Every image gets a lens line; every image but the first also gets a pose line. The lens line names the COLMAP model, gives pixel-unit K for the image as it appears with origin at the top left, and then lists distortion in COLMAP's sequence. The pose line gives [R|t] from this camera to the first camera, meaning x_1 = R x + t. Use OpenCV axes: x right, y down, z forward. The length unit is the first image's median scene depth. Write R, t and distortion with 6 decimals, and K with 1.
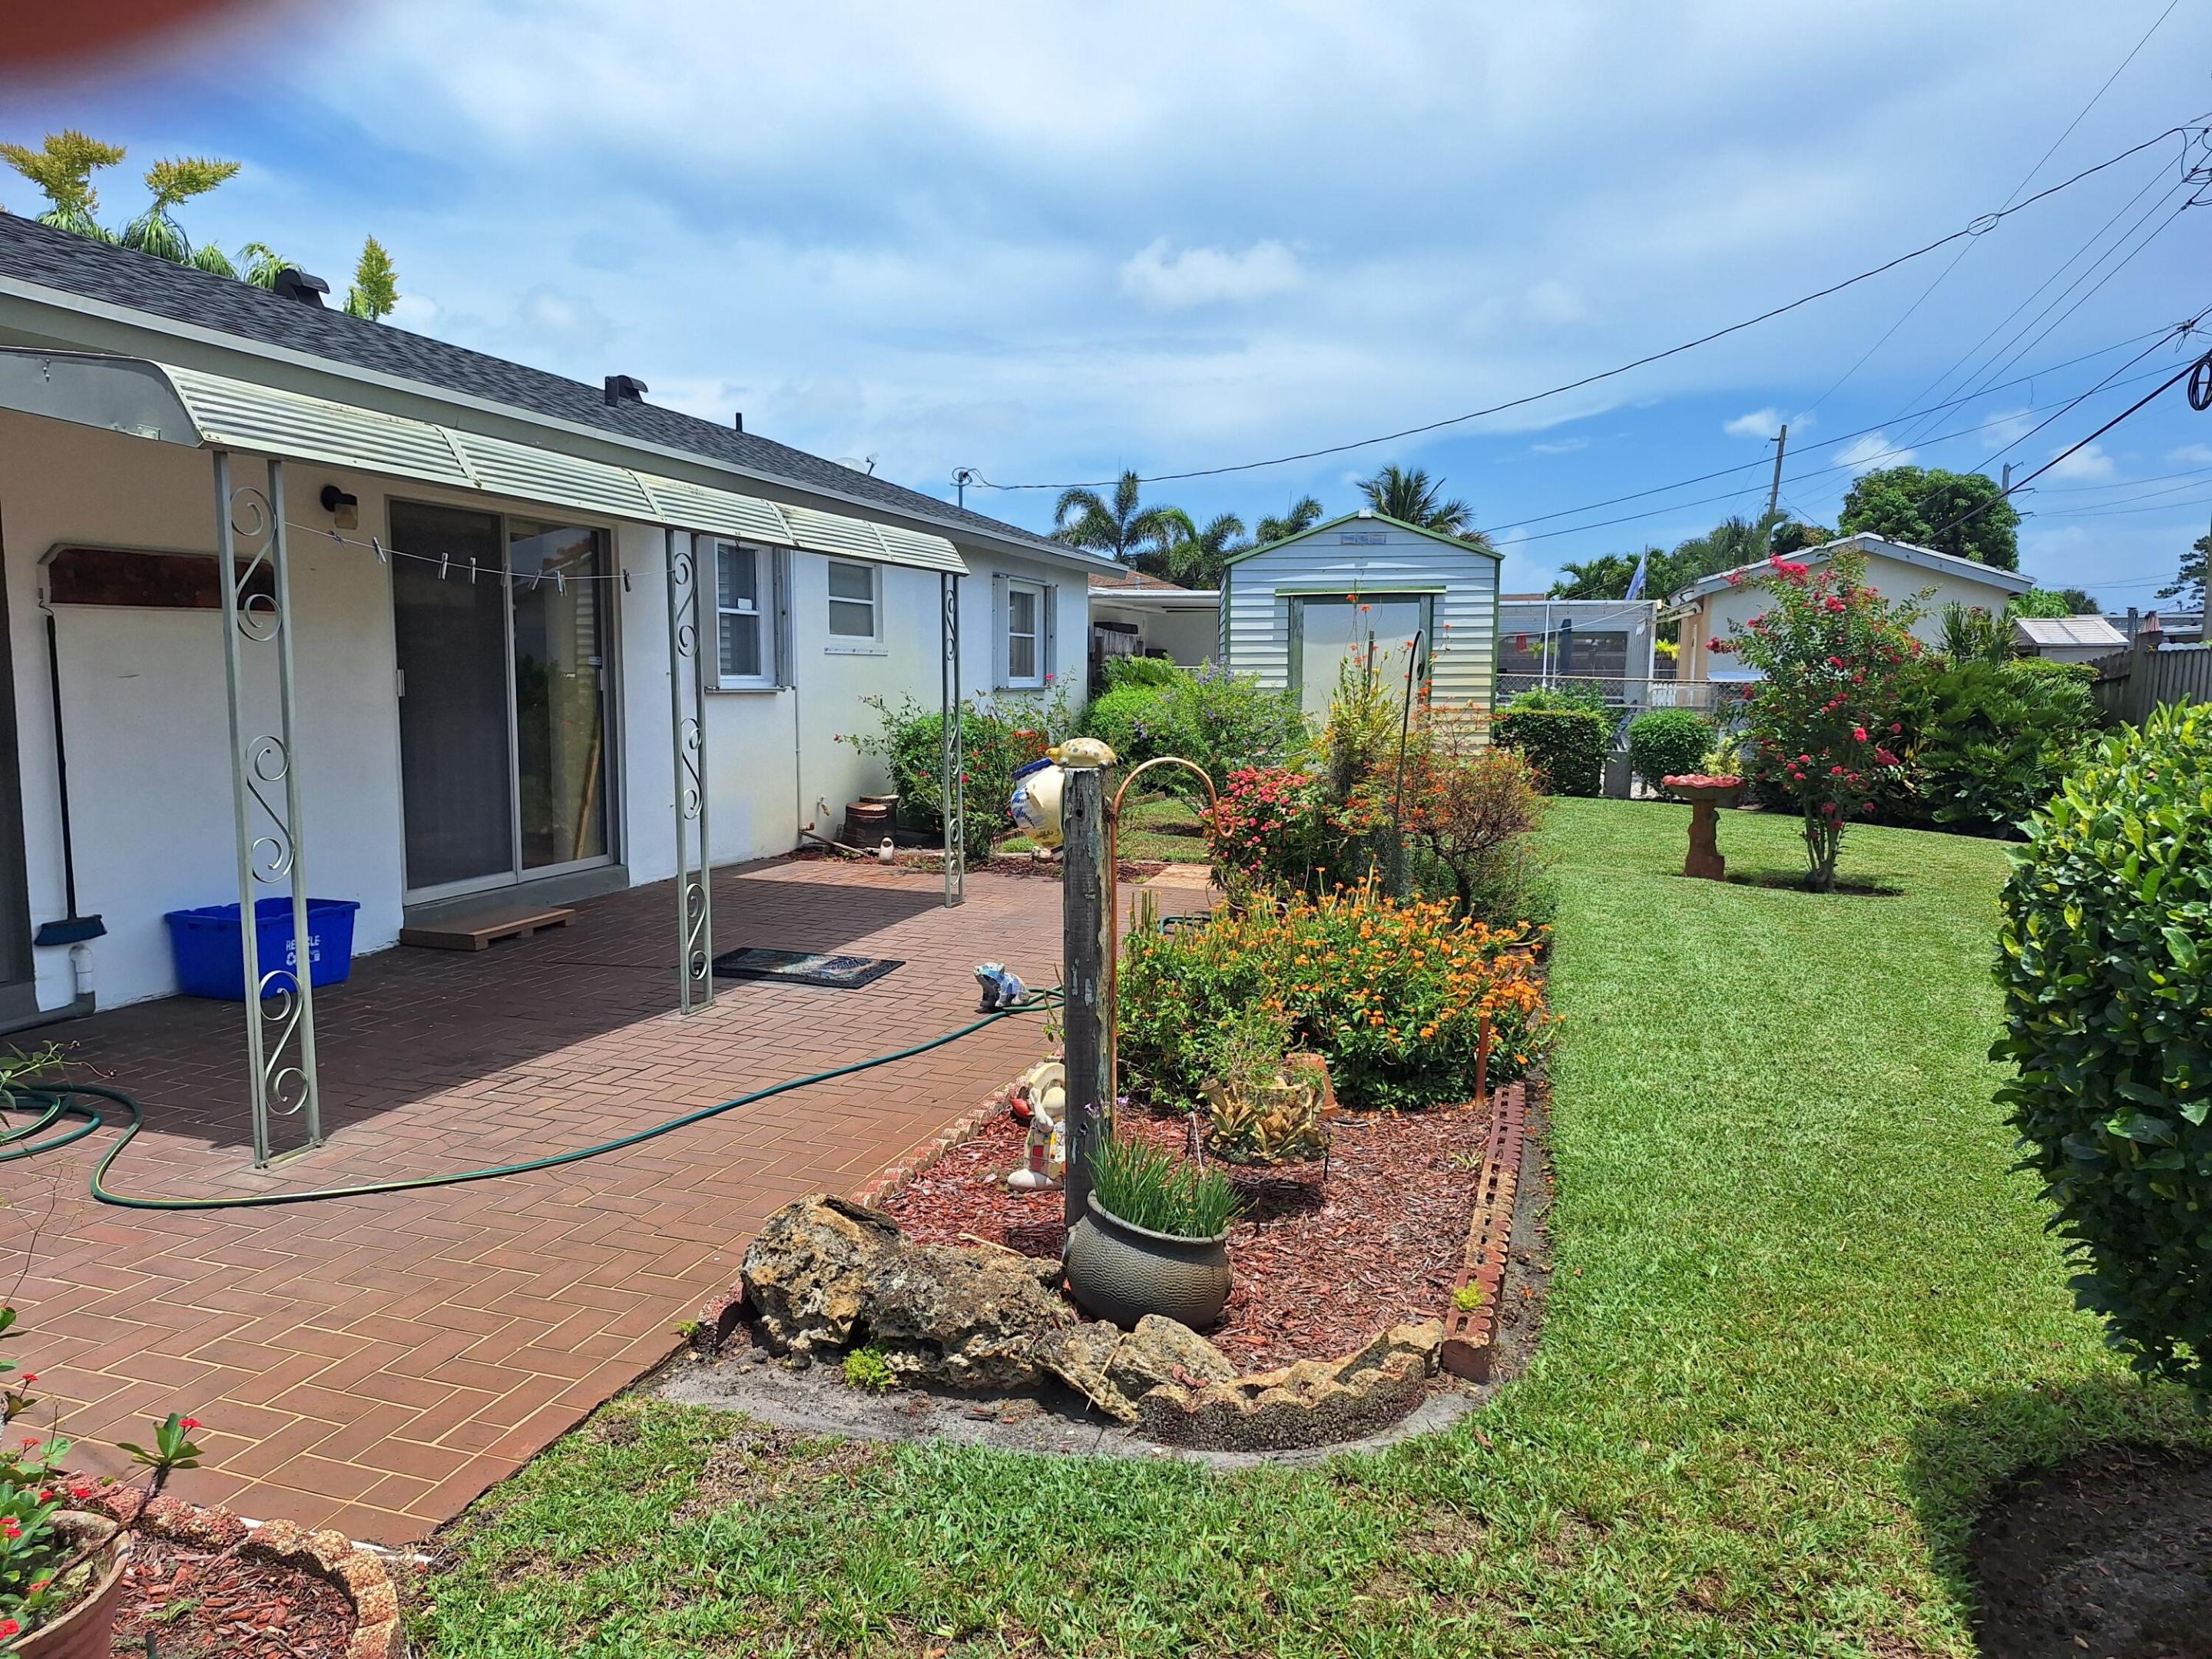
lens RADIAL K [[1518.6, 0, 1119.9], [0, 1518.6, 823.4], [0, 0, 1]] dist [0.114422, -0.142806]
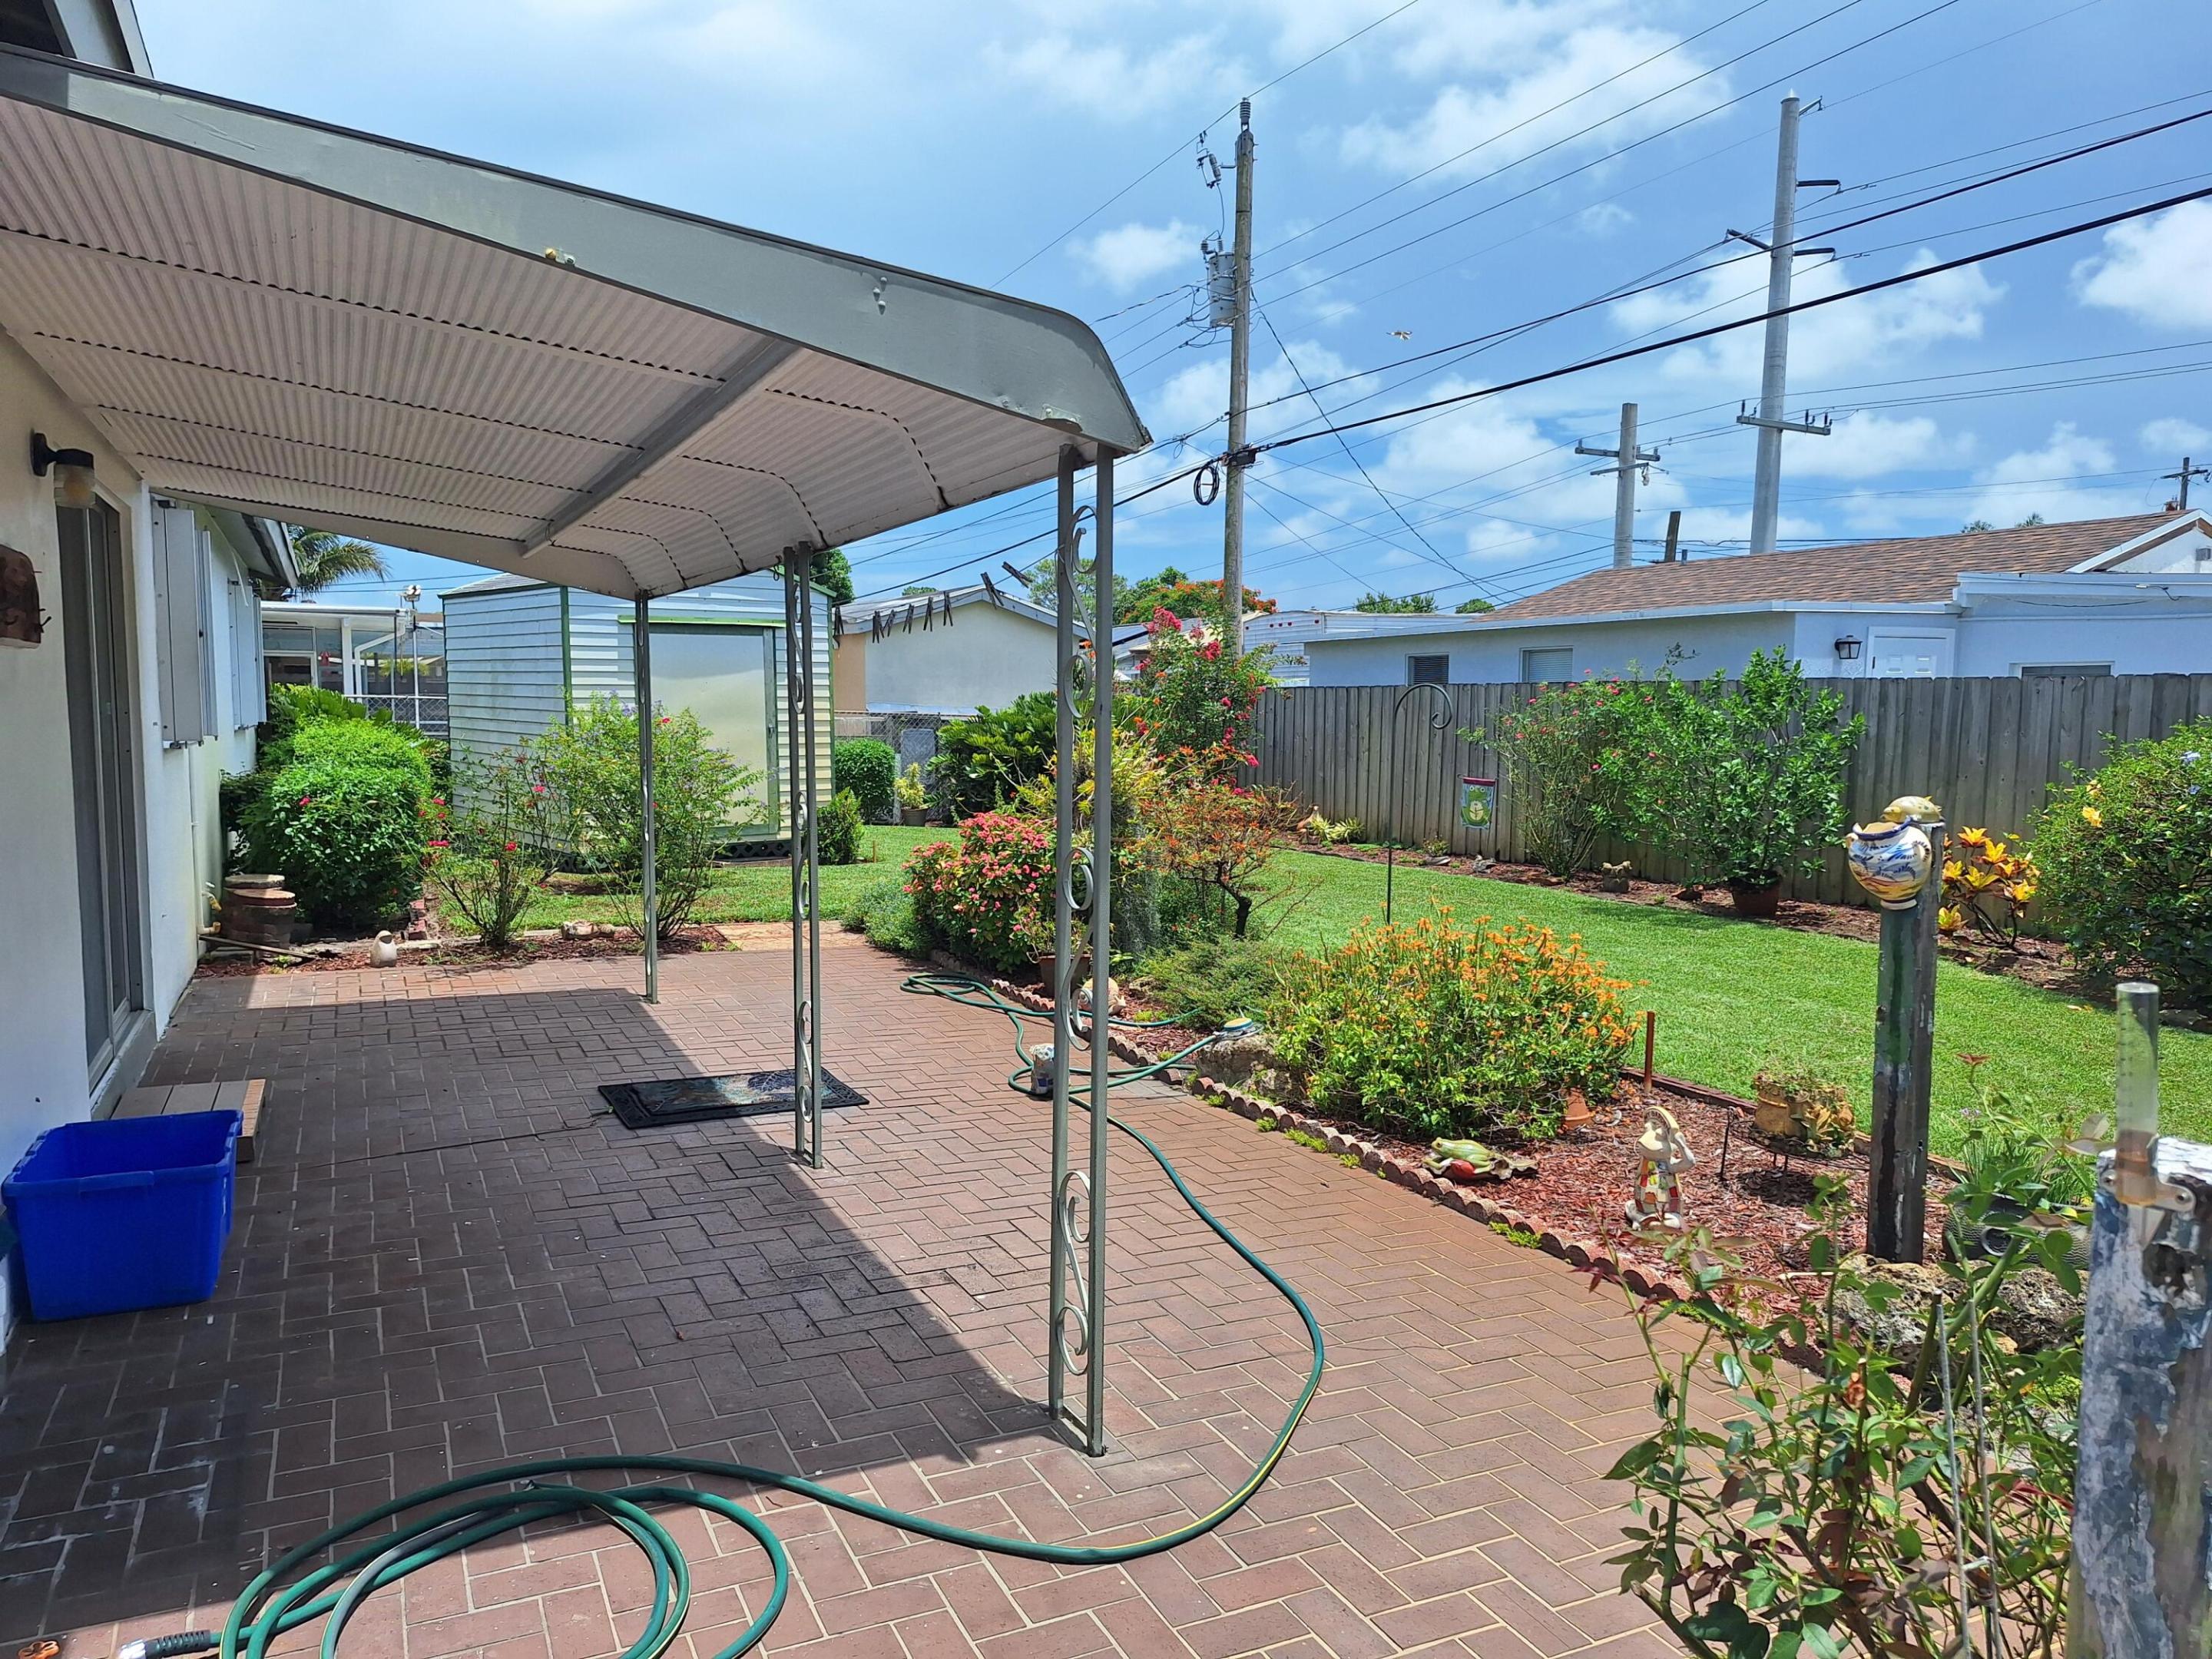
lens RADIAL K [[1480.0, 0, 1112.8], [0, 1480.0, 862.4], [0, 0, 1]] dist [0.098526, -0.132928]
pose [[0.734928, -0.076522, 0.673814, -0.294668], [0.067468, 0.996934, 0.039631, -0.022167], [-0.674781, 0.016335, 0.737837, 0.145484]]
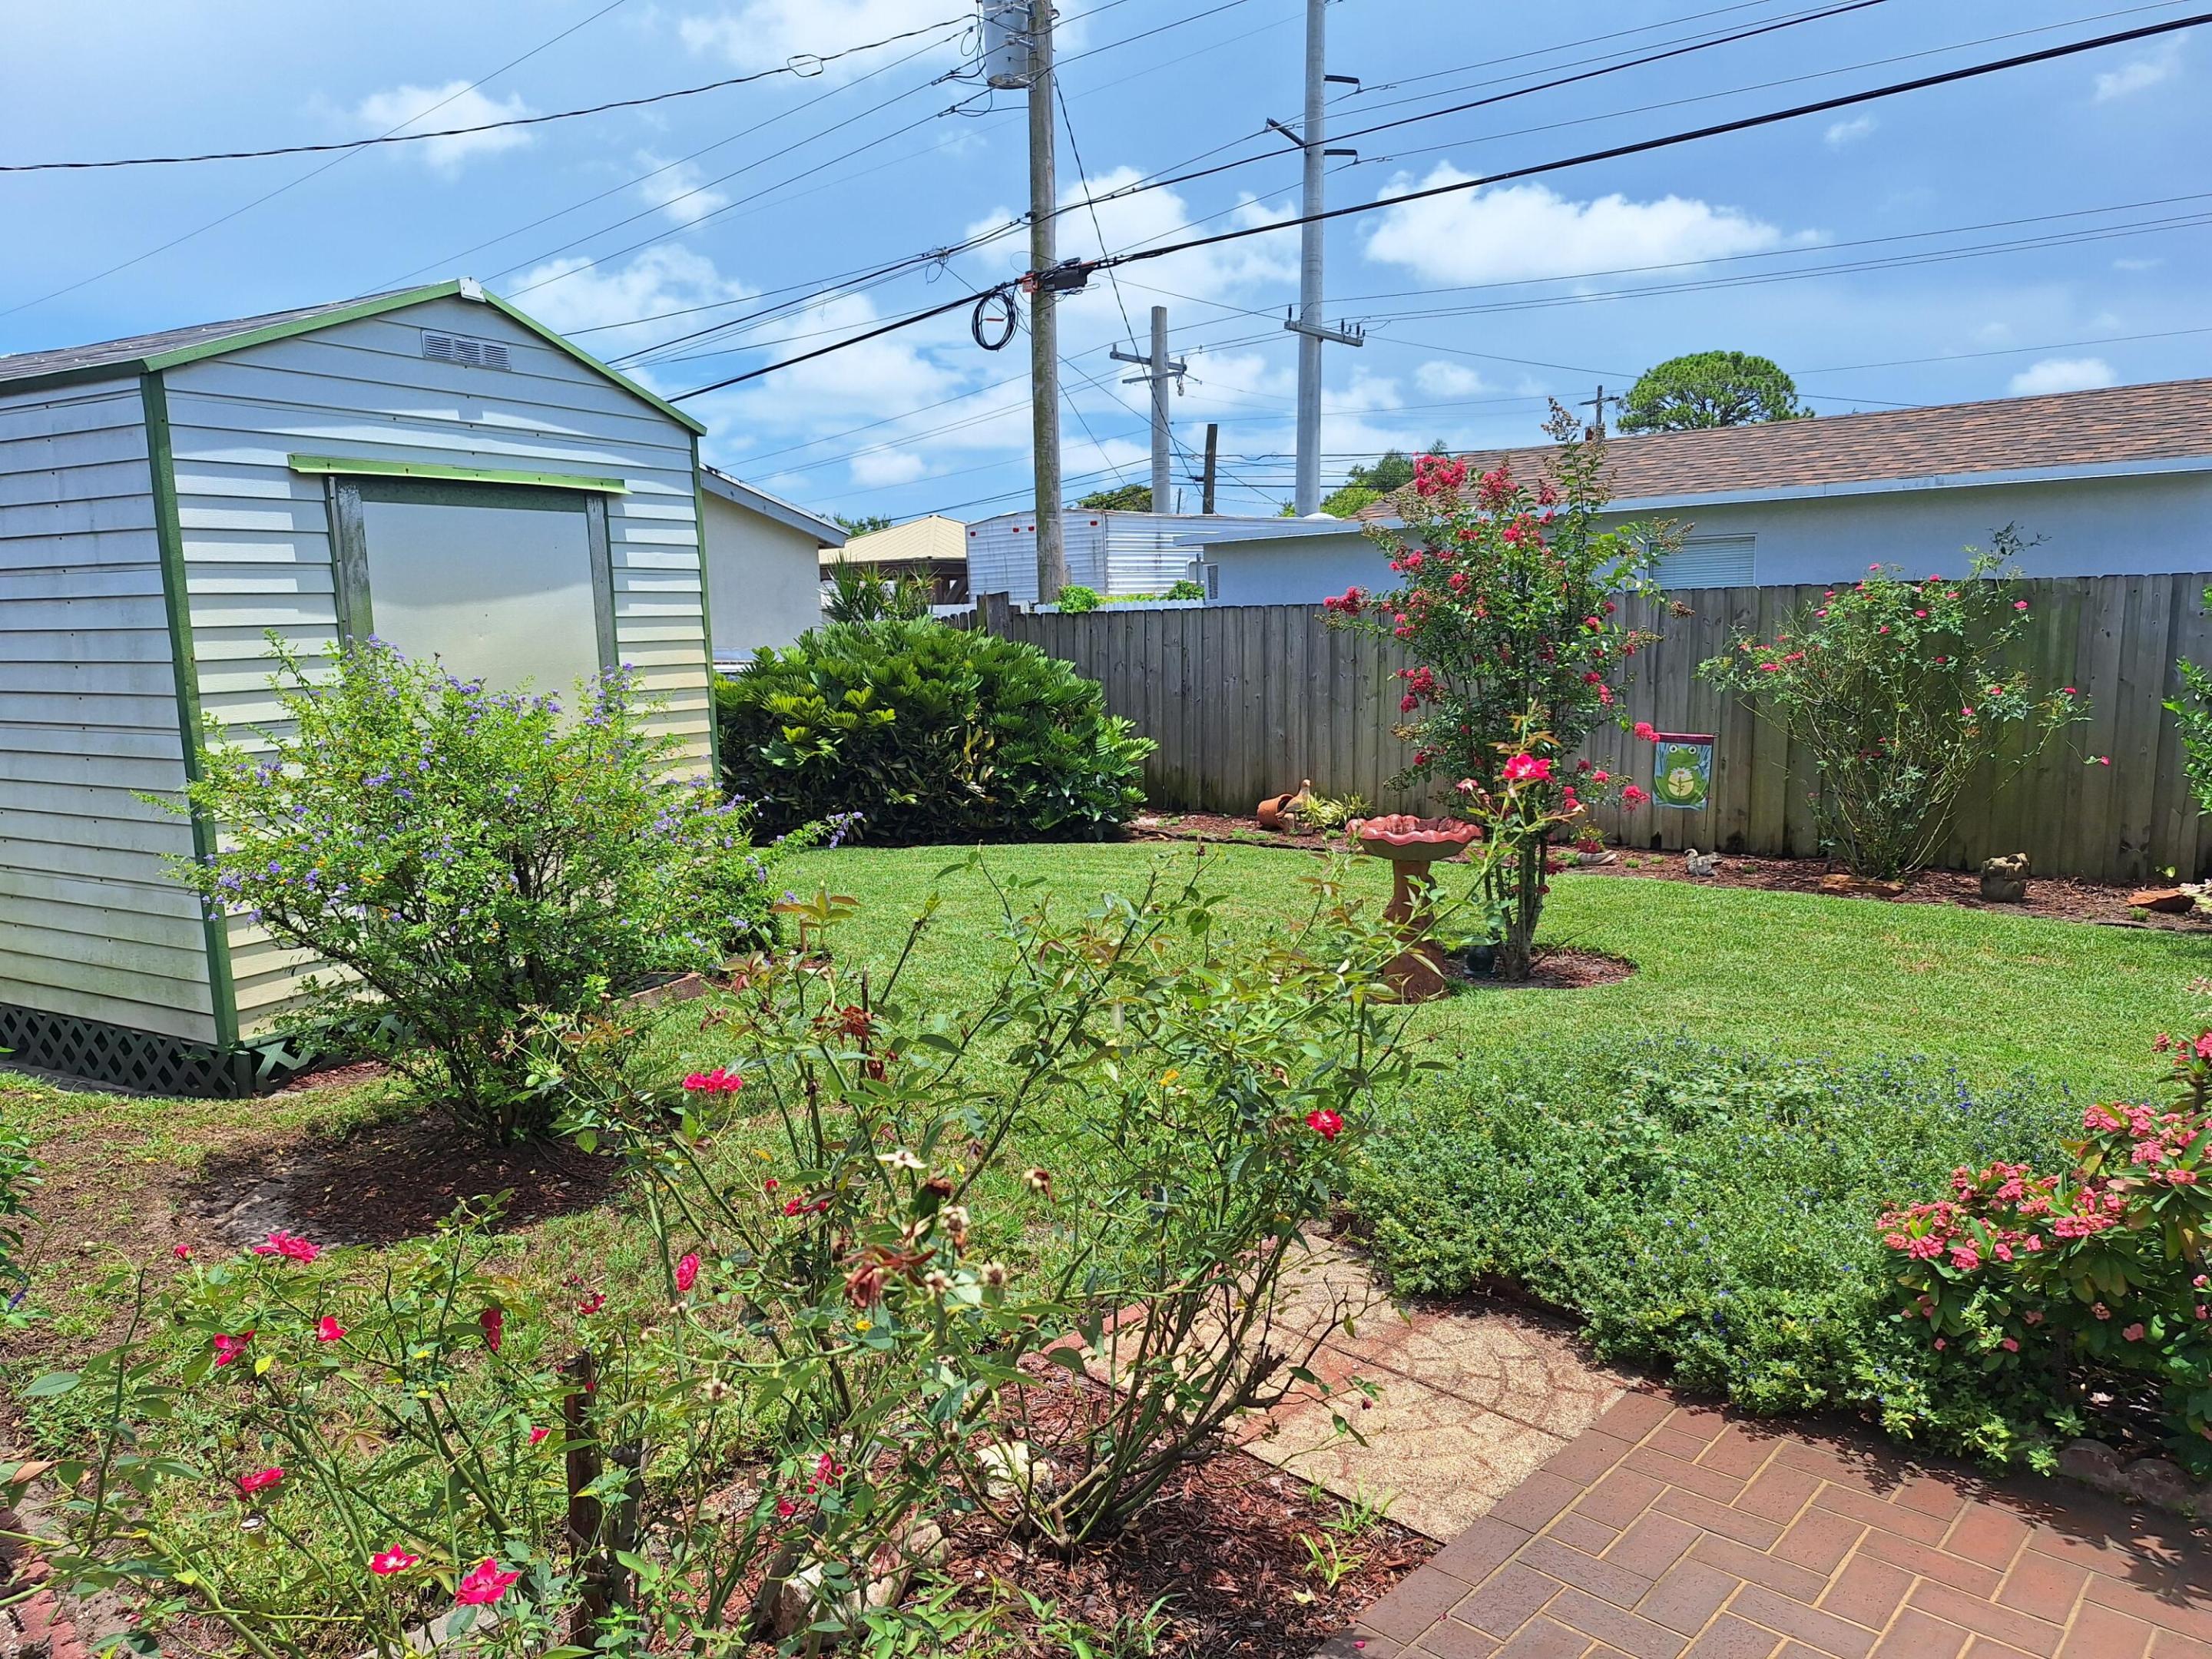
lens RADIAL K [[1514.5, 0, 1112.7], [0, 1514.5, 884.4], [0, 0, 1]] dist [0.072735, -0.103992]
pose [[0.440841, -0.166890, 0.881934, -0.159995], [0.114339, 0.984999, 0.129240, -0.075302], [-0.890273, 0.043865, 0.453310, 0.654563]]
